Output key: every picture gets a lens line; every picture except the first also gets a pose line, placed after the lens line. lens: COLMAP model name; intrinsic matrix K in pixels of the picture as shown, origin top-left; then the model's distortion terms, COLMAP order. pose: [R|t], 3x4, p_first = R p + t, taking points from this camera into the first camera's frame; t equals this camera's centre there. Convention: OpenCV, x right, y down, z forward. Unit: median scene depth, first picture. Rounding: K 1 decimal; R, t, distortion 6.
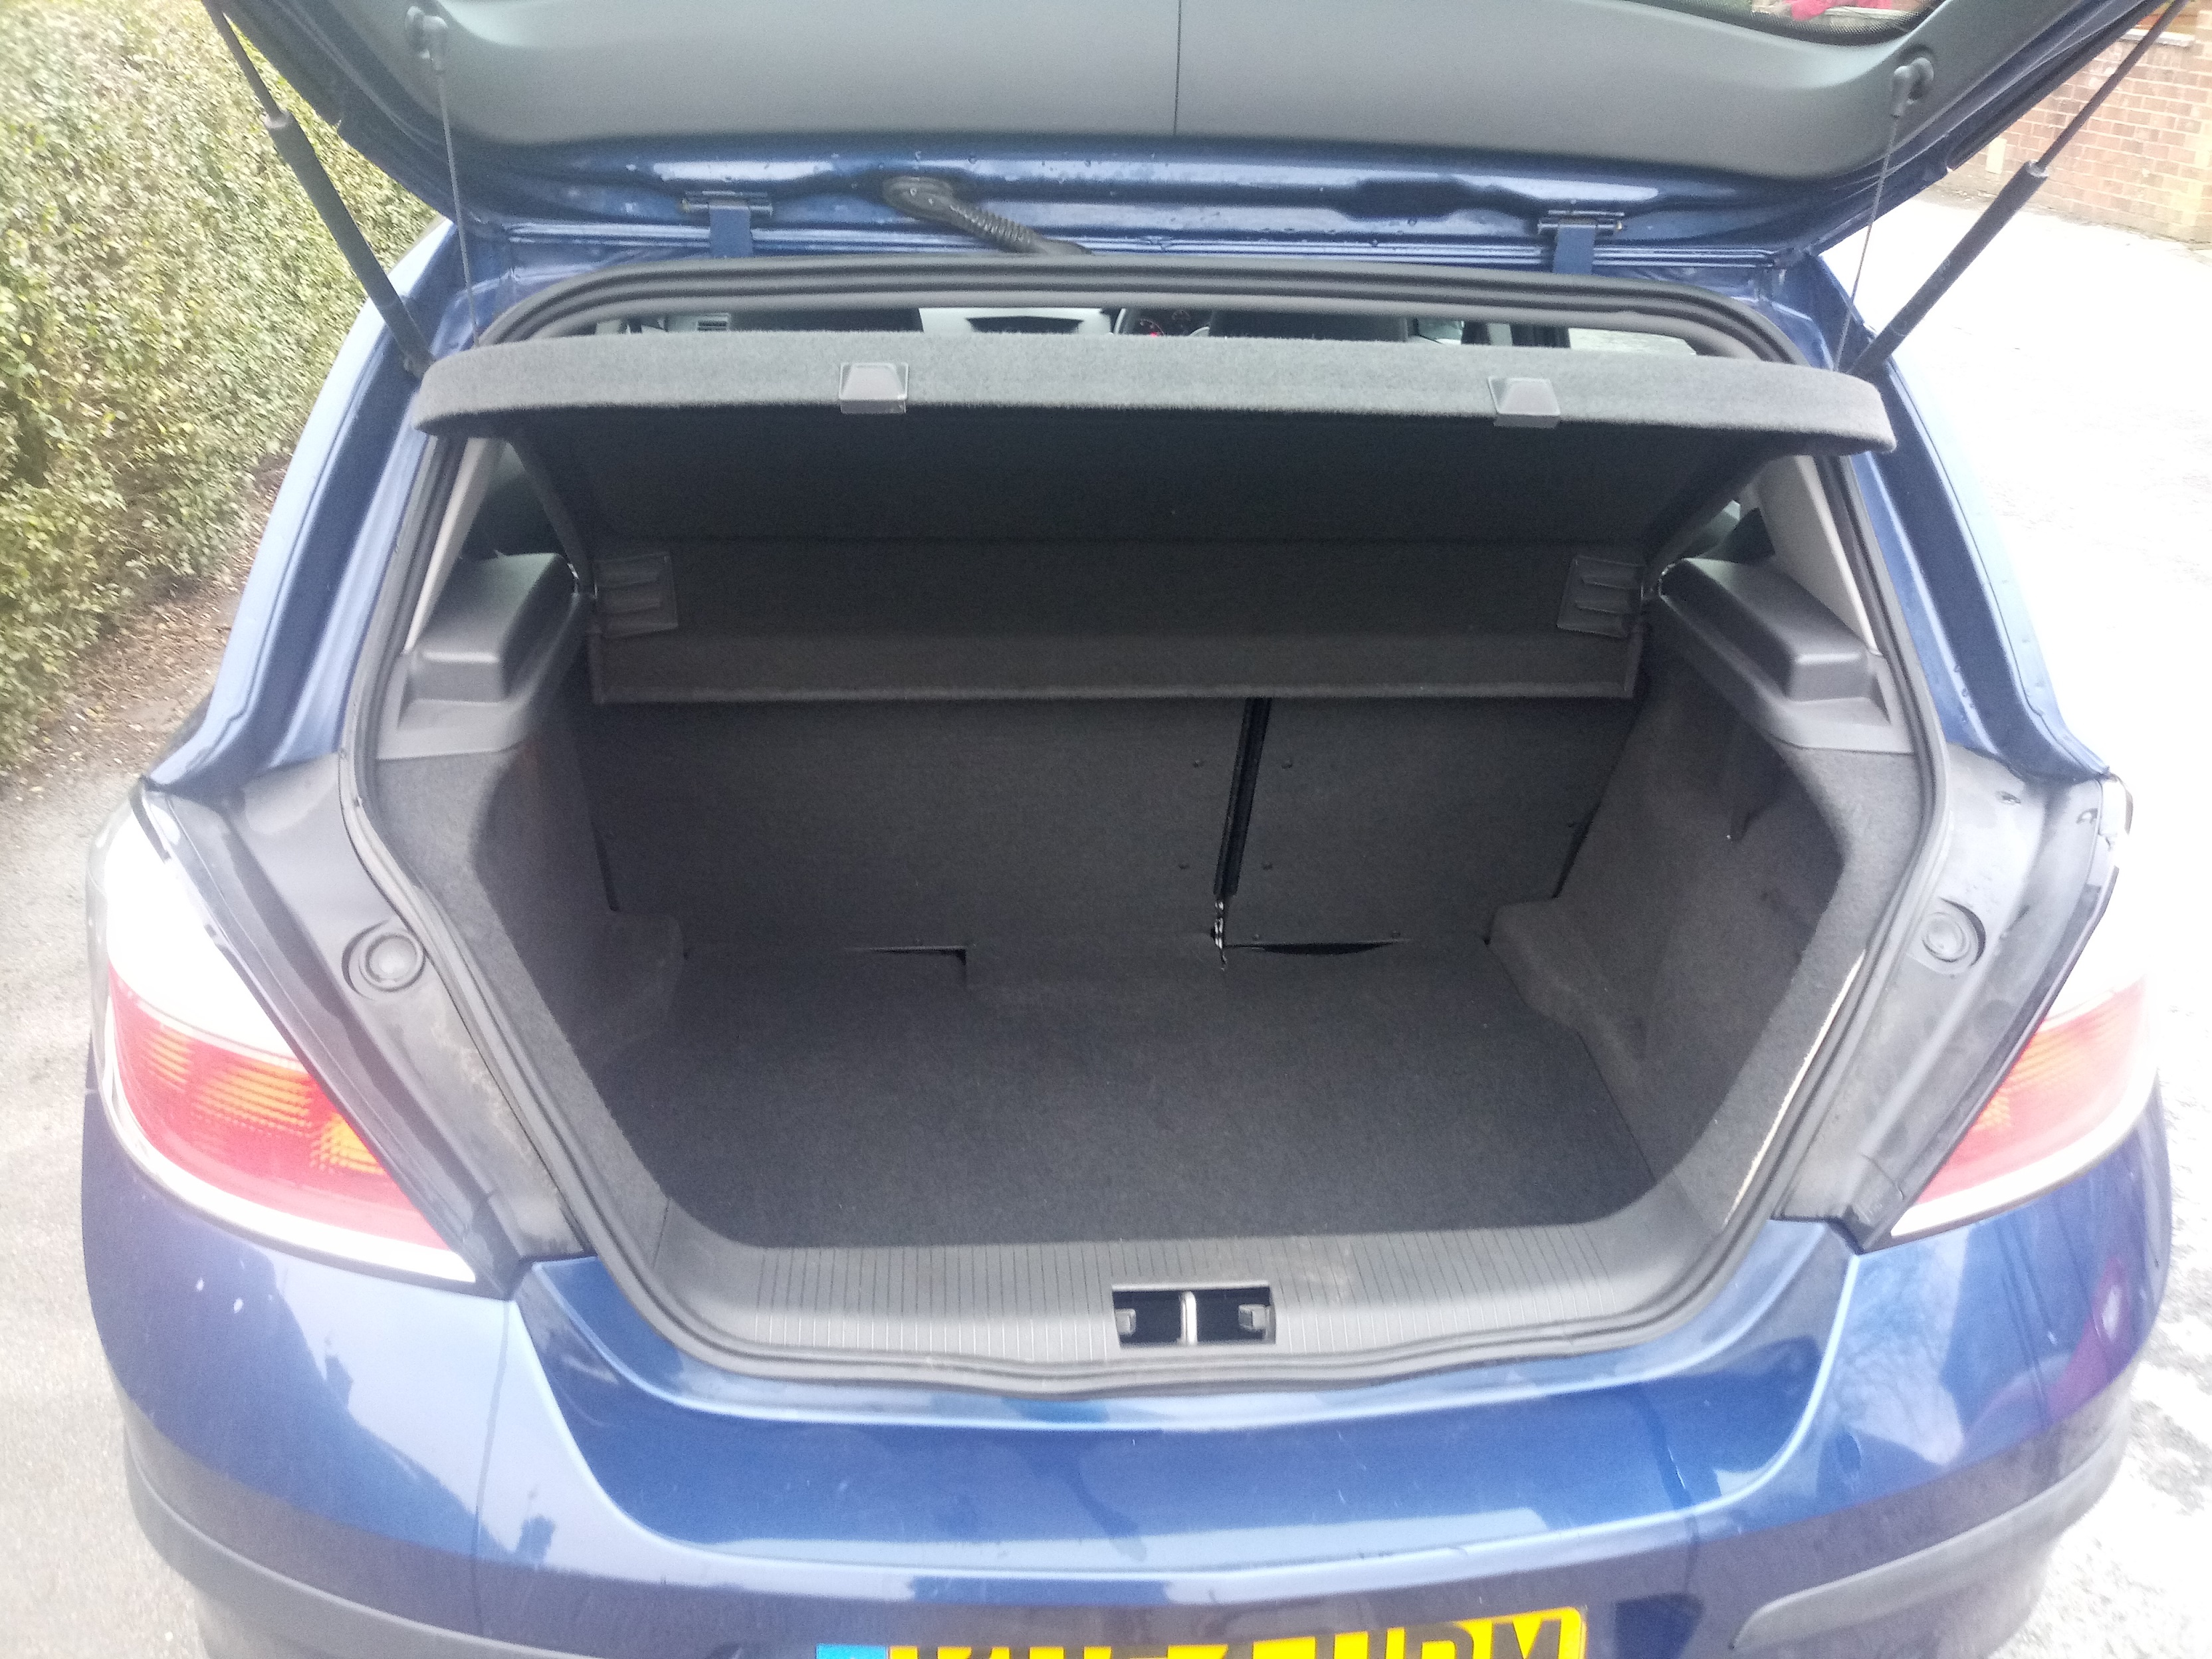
lens RADIAL K [[1793.8, 0, 1107.9], [0, 1793.8, 842.7], [0, 0, 1]] dist [0.029249, -0.081801]
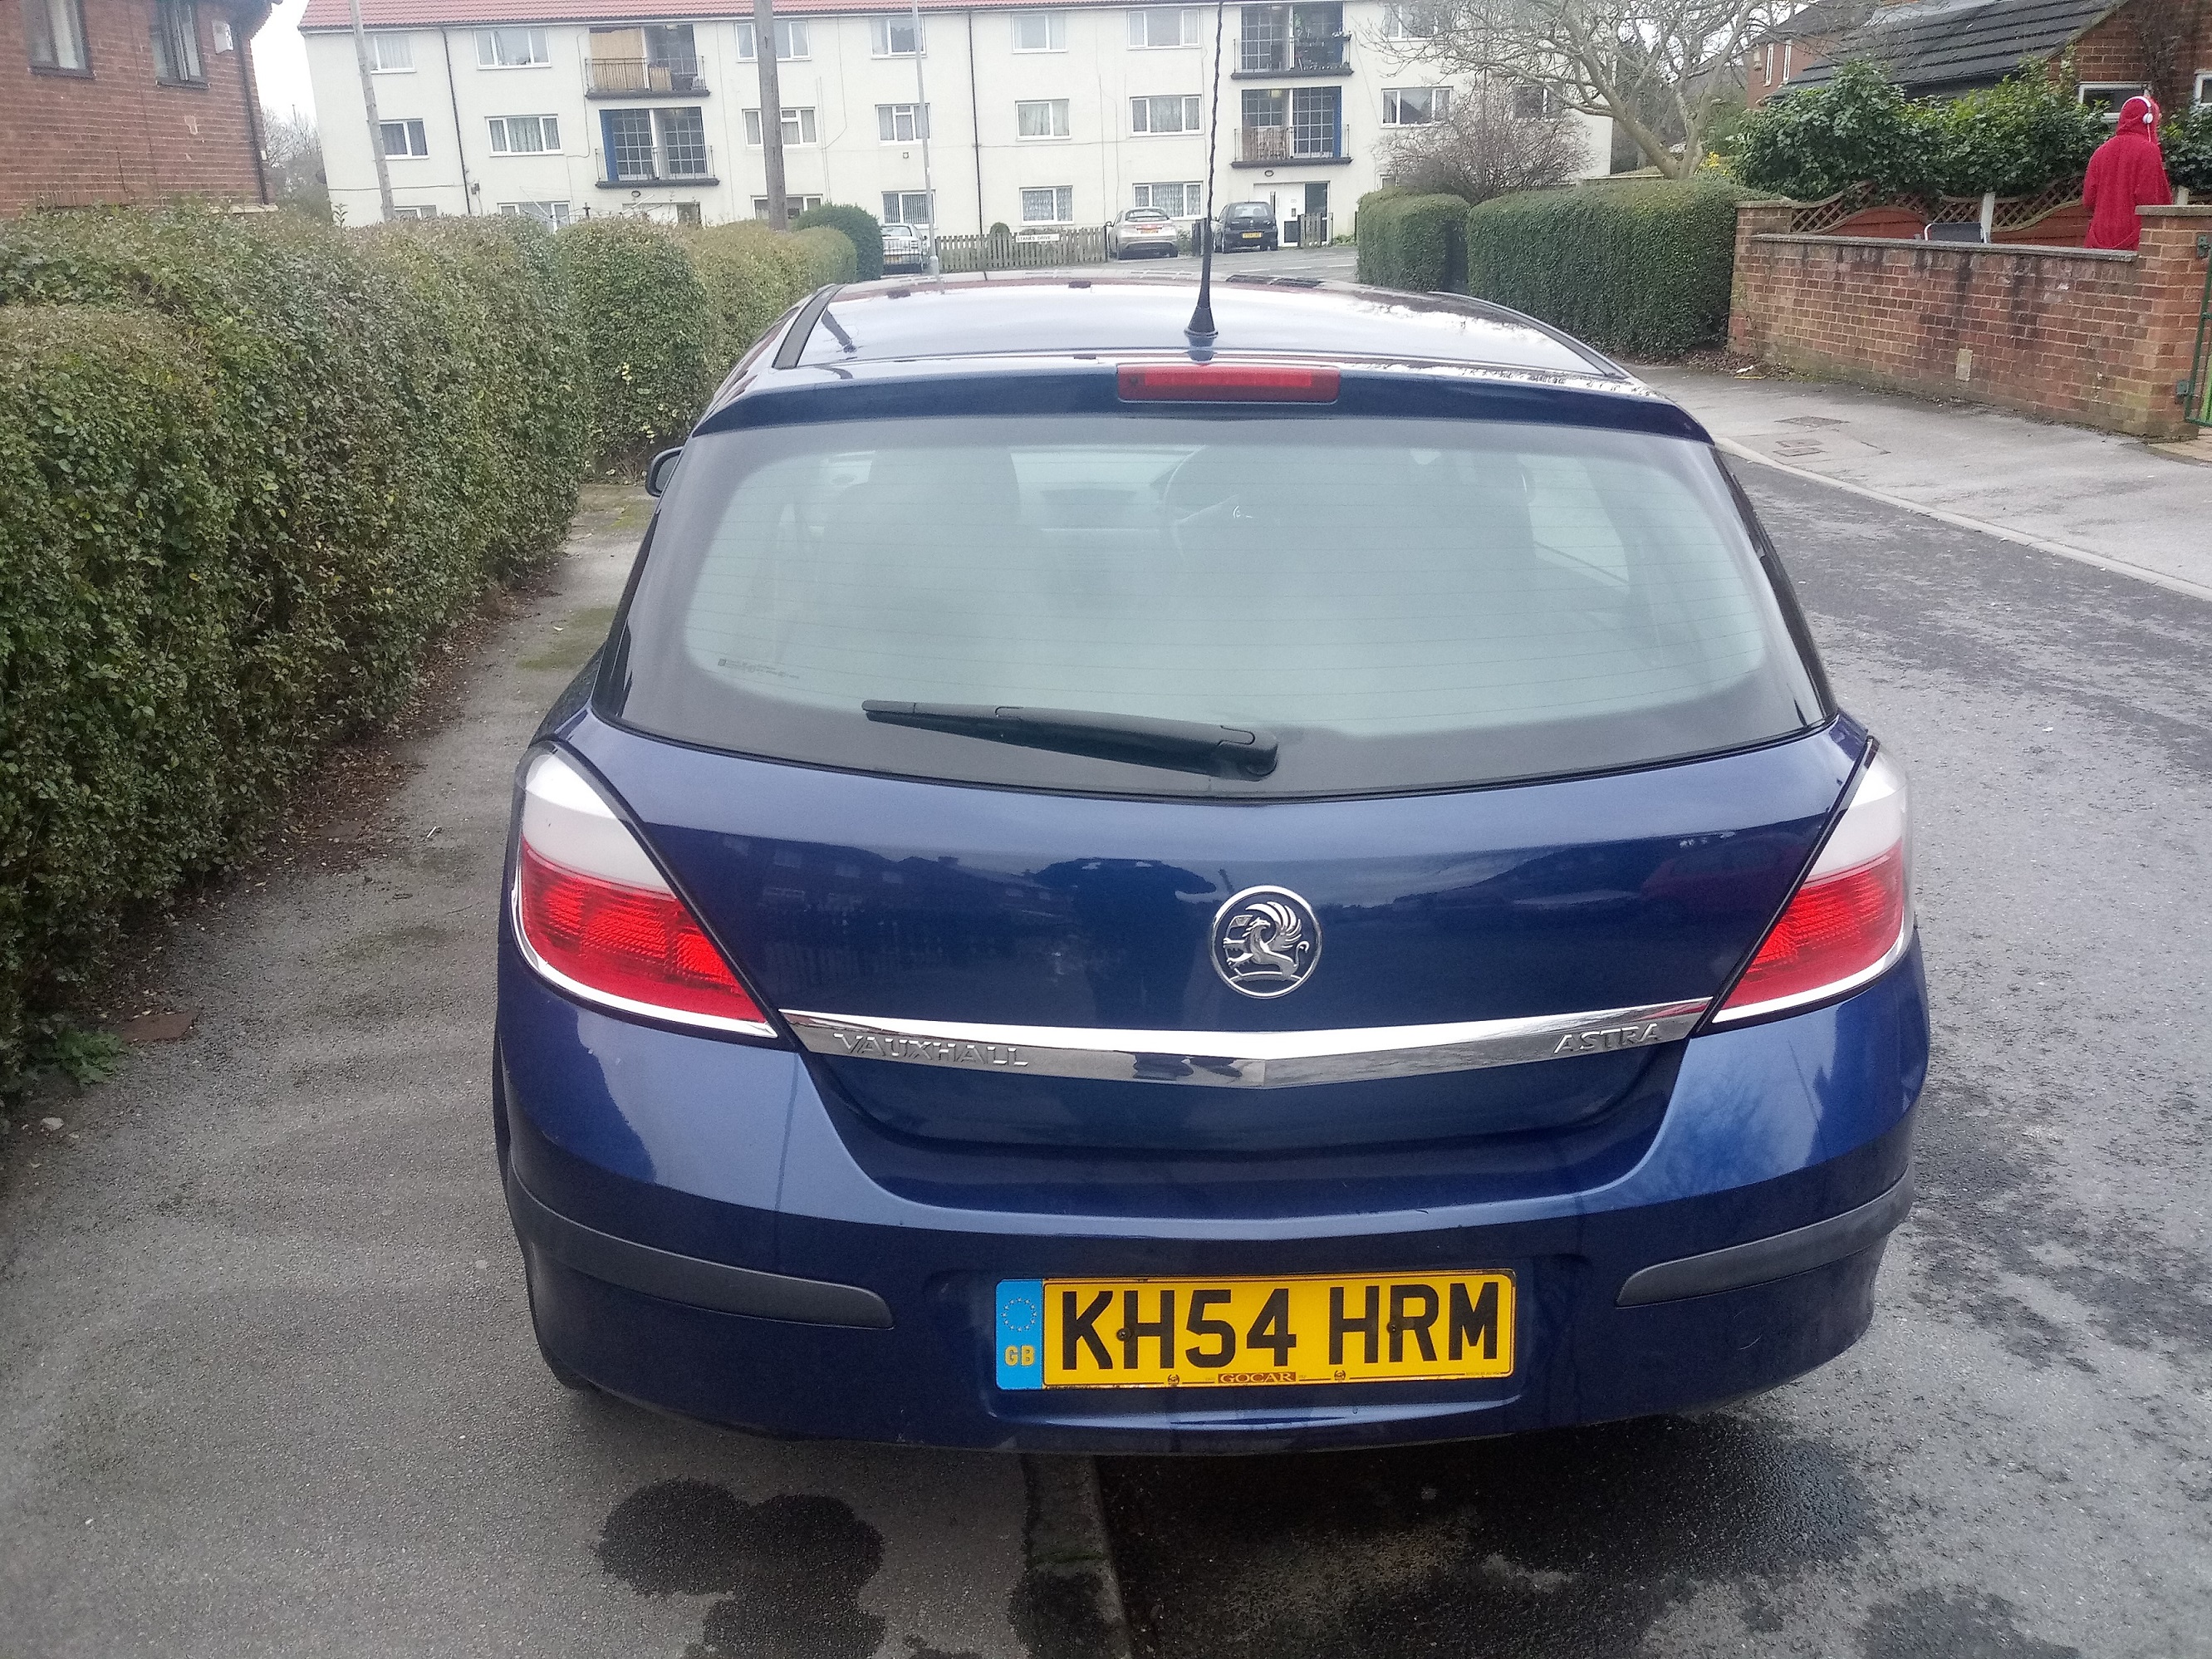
lens RADIAL K [[1793.9, 0, 1100.3], [0, 1793.9, 829.4], [0, 0, 1]] dist [0.029249, -0.081801]
pose [[0.999734, -0.009128, -0.021170, -0.013194], [0.006448, 0.992343, -0.123343, 0.084139], [0.022134, 0.123174, 0.992138, -0.176433]]
